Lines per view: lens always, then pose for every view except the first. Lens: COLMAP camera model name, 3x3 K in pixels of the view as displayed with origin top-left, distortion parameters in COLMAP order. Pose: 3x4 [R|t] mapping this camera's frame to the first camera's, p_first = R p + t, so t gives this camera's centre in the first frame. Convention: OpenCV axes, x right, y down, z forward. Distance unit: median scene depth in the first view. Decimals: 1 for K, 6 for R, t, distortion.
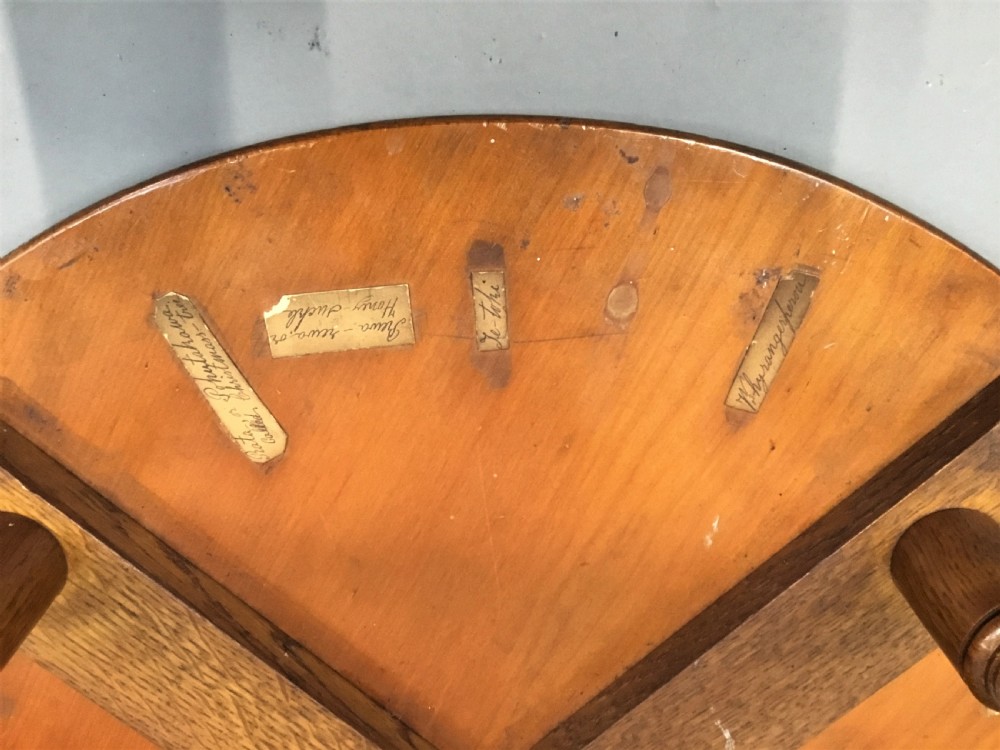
lens RADIAL K [[907.9, 0, 500.0], [0, 907.9, 375.0], [0, 0, 1]] dist [0.138859, -0.287900]
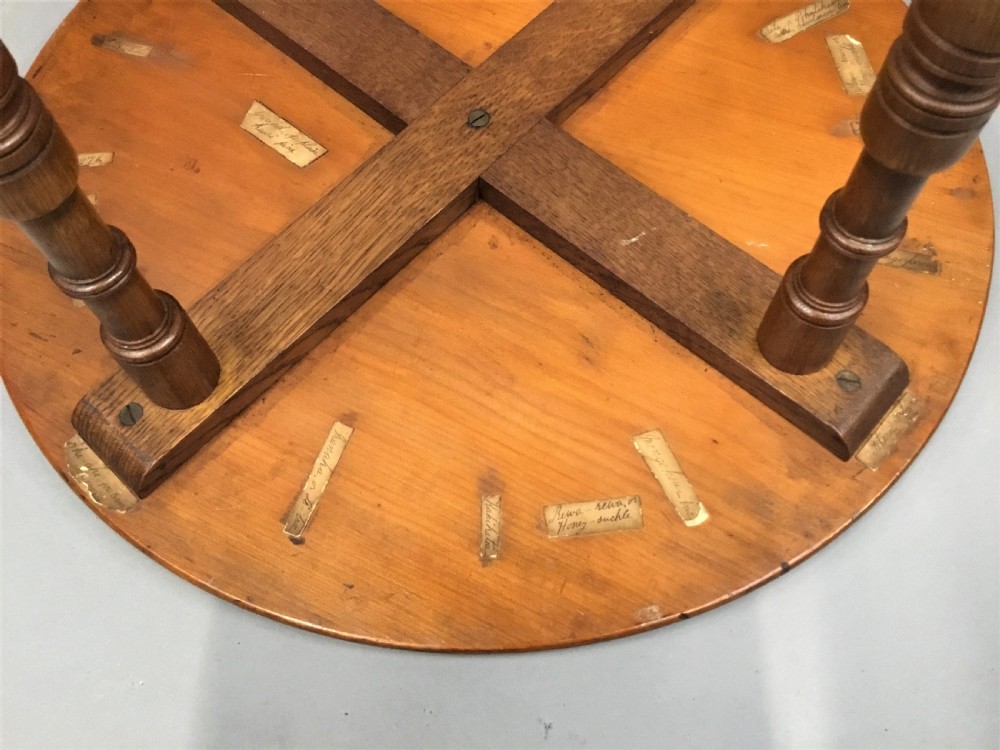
lens RADIAL K [[907.9, 0, 500.0], [0, 907.9, 375.0], [0, 0, 1]] dist [0.138859, -0.287900]
pose [[0.043446, 0.895009, -0.443927, 1.148478], [-0.939604, -0.114390, -0.322581, 1.102119], [-0.339494, 0.431131, 0.835985, -0.075893]]
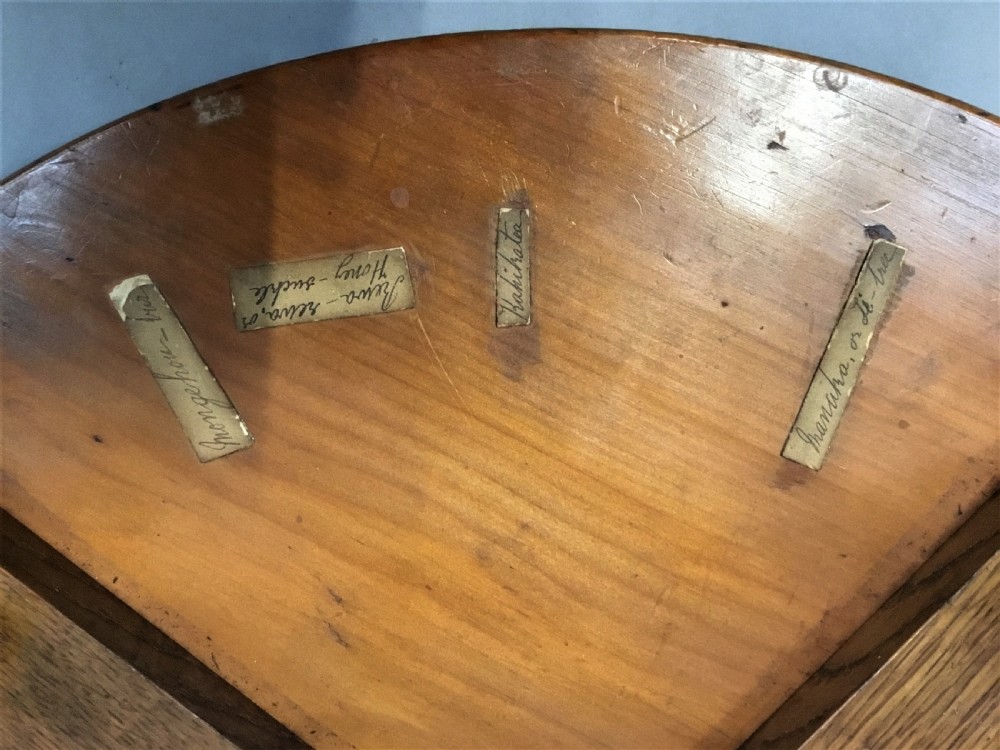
lens RADIAL K [[907.9, 0, 500.0], [0, 907.9, 375.0], [0, 0, 1]] dist [0.138859, -0.287900]
pose [[-0.072951, -0.980011, -0.185087, 0.784305], [0.922793, 0.004072, -0.385275, 0.915691], [0.378327, -0.198903, 0.904050, 0.504386]]
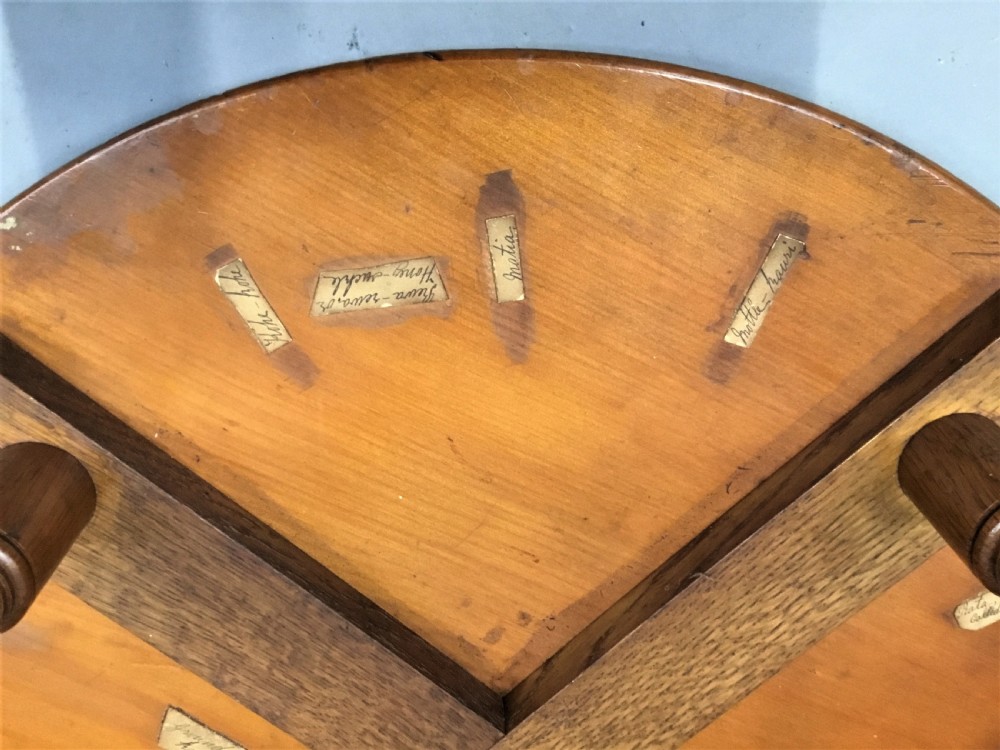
lens RADIAL K [[907.9, 0, 500.0], [0, 907.9, 375.0], [0, 0, 1]] dist [0.138859, -0.287900]
pose [[0.013555, 0.923429, 0.383531, -0.994812], [-0.920877, 0.160987, -0.355062, 0.994833], [-0.389618, -0.348372, 0.852546, 0.325054]]
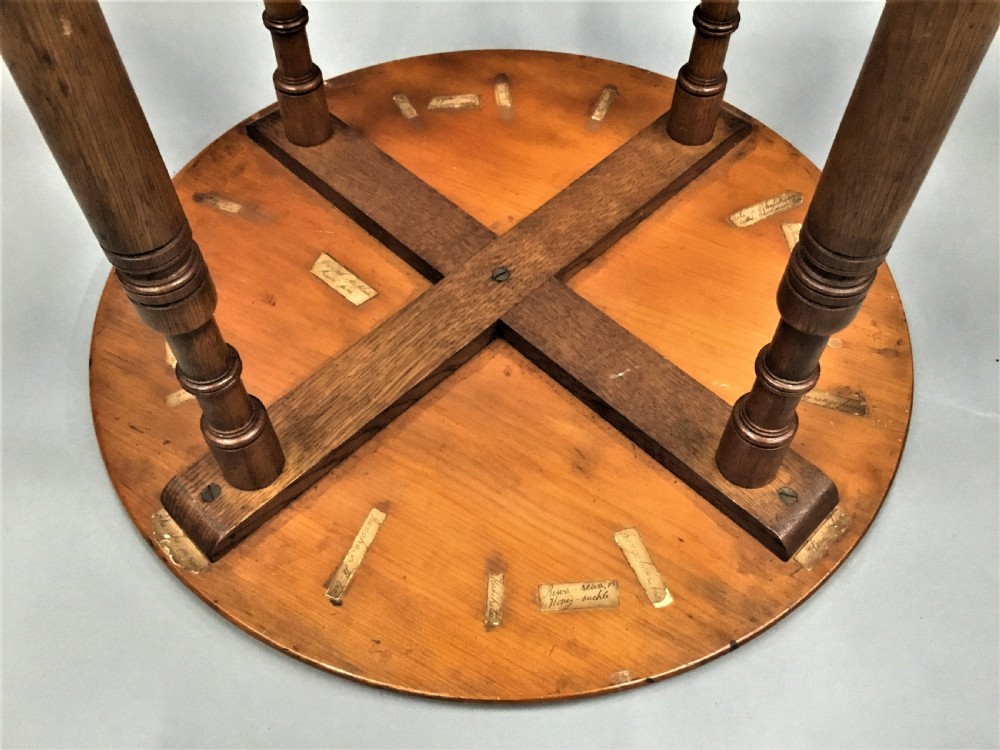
lens RADIAL K [[907.9, 0, 500.0], [0, 907.9, 375.0], [0, 0, 1]] dist [0.138859, -0.287900]
pose [[-0.004017, 0.818533, -0.574445, 1.378146], [-0.933322, -0.209309, -0.291720, 1.217748], [-0.359019, 0.534970, 0.764795, -0.344328]]
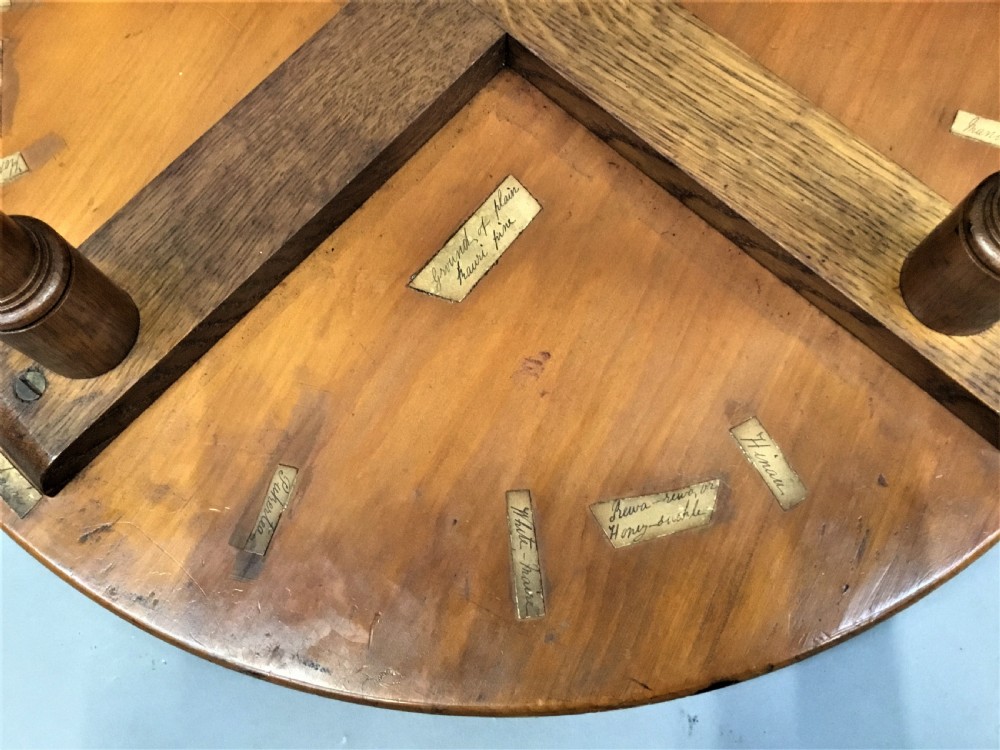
lens RADIAL K [[907.9, 0, 500.0], [0, 907.9, 375.0], [0, 0, 1]] dist [0.138859, -0.287900]
pose [[0.998970, -0.041195, -0.019014, -0.022118], [0.021320, 0.796141, -0.604735, 1.804707], [0.040050, 0.603707, 0.796200, 0.534320]]
